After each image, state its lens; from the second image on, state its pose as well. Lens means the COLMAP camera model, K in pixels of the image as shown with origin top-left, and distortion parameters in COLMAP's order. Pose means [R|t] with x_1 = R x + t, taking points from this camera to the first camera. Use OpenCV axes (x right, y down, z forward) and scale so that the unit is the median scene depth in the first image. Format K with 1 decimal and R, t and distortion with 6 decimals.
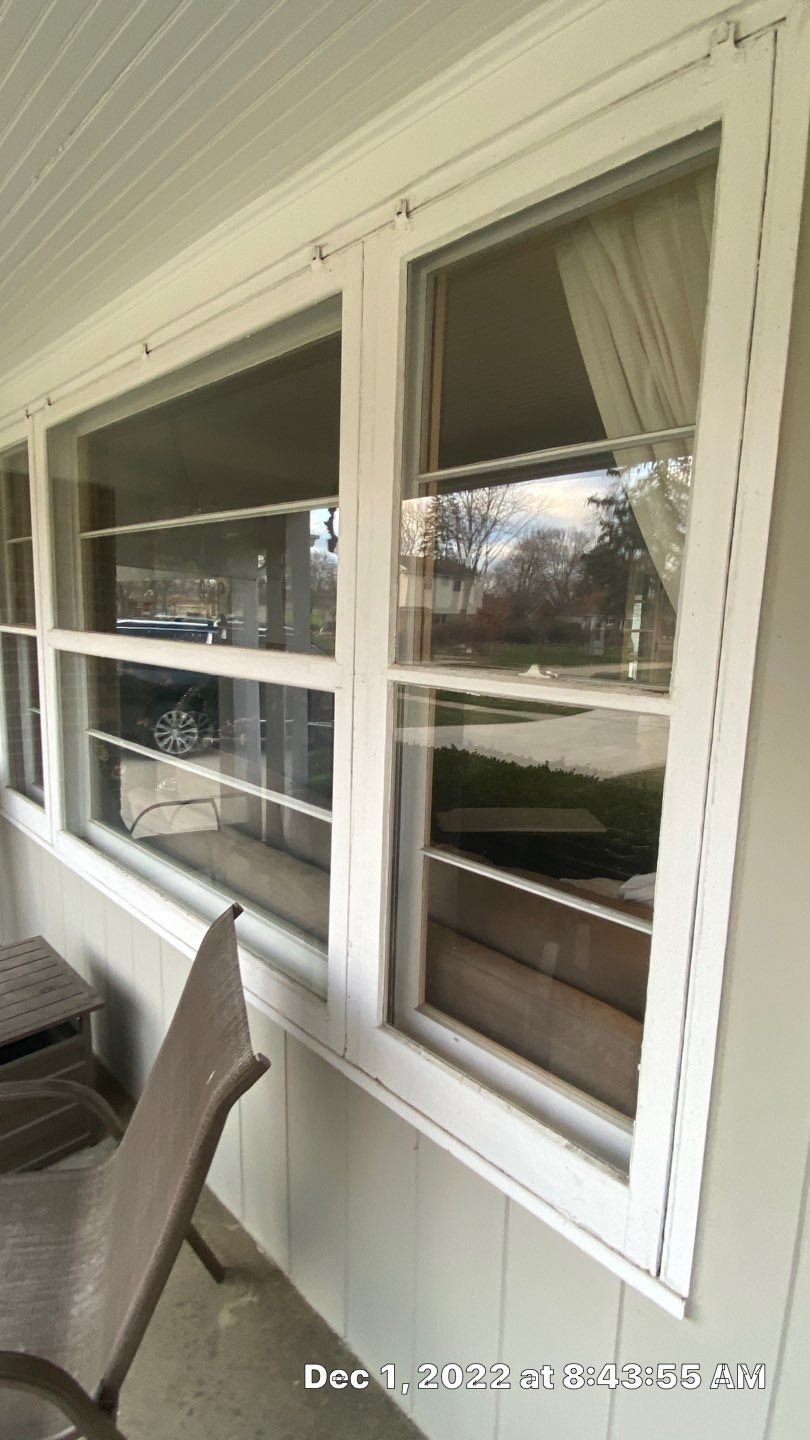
lens RADIAL K [[727.3, 0, 404.6], [0, 727.3, 730.1], [0, 0, 1]] dist [0.018879, -0.021710]
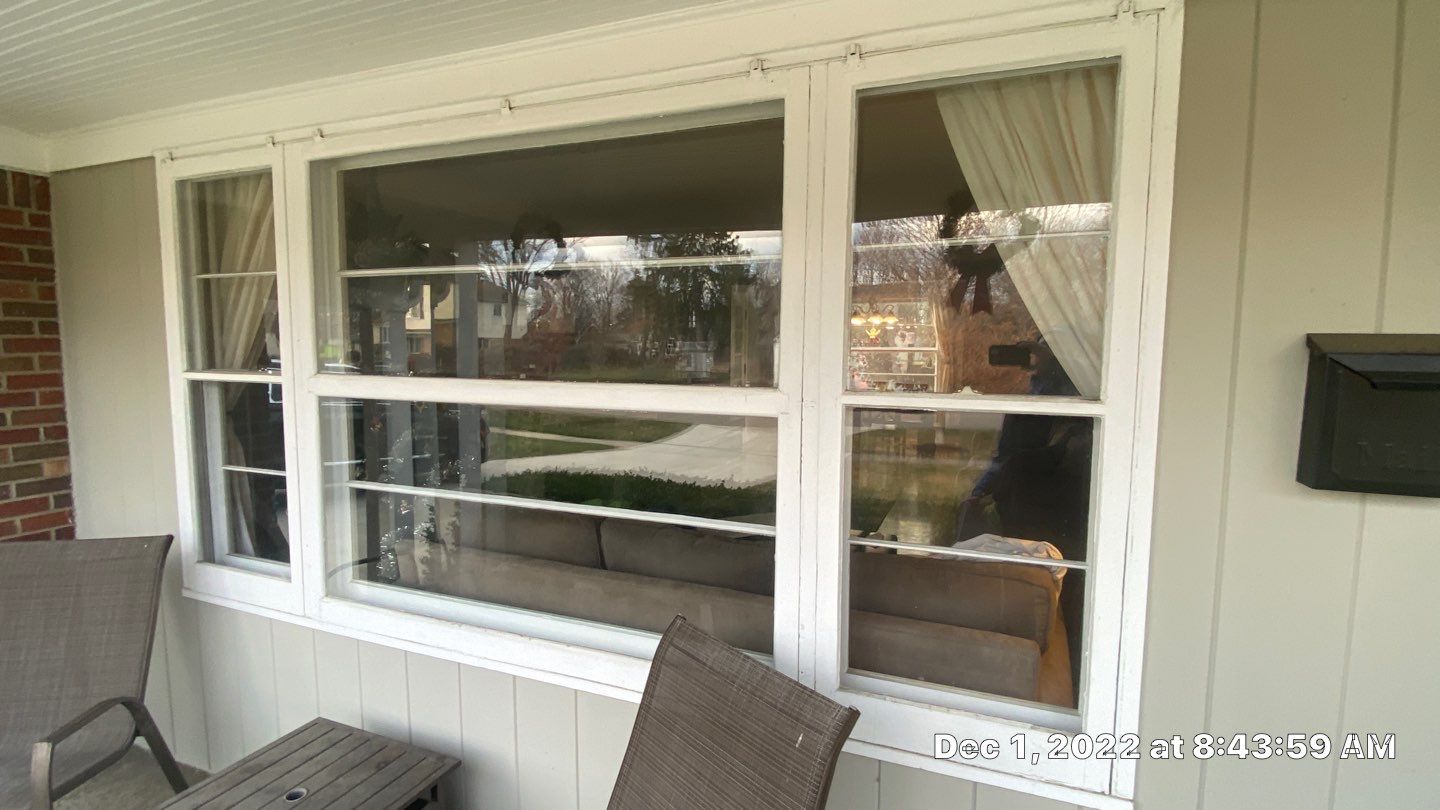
lens RADIAL K [[727.3, 0, 712.6], [0, 727.3, 413.9], [0, 0, 1]] dist [0.018879, -0.021710]
pose [[0.910054, -0.060739, 0.410016, -0.661149], [0.083528, 0.995785, -0.037881, -0.019999], [-0.405987, 0.068722, 0.911291, -0.051257]]
